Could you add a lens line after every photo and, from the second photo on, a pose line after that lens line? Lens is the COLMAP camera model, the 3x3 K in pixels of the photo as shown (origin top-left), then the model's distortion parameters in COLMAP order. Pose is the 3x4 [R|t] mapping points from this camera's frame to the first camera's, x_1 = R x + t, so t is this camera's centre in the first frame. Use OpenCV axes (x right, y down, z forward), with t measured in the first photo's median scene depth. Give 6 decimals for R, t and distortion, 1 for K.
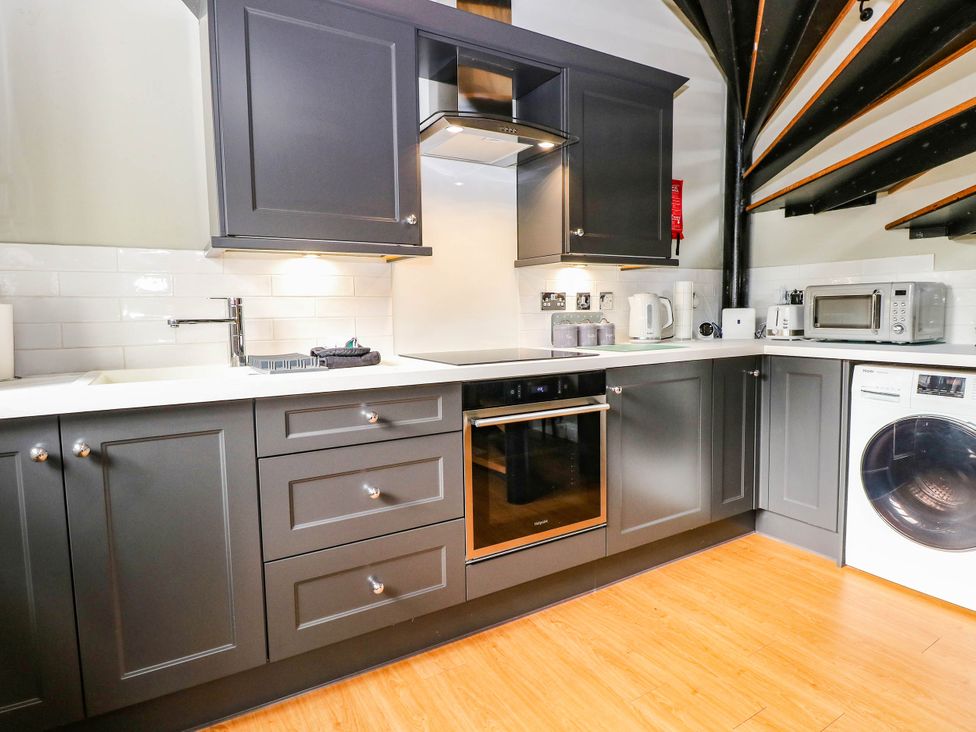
lens RADIAL K [[547.2, 0, 488.6], [0, 547.2, 363.3], [0, 0, 1]] dist [-0.020801, -0.003003]
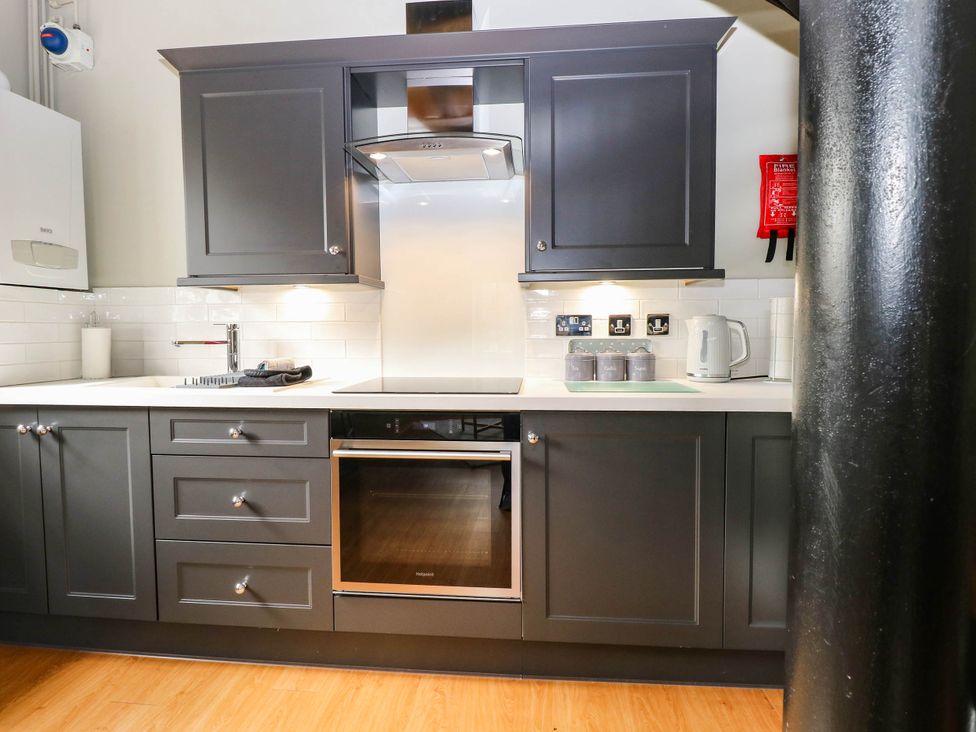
lens RADIAL K [[547.2, 0, 489.1], [0, 547.2, 363.0], [0, 0, 1]] dist [-0.020801, -0.003003]
pose [[0.810652, 0.046836, -0.583652, 0.723968], [-0.062234, 0.998041, -0.006350, -0.059218], [0.582211, 0.041471, 0.811979, 0.335936]]
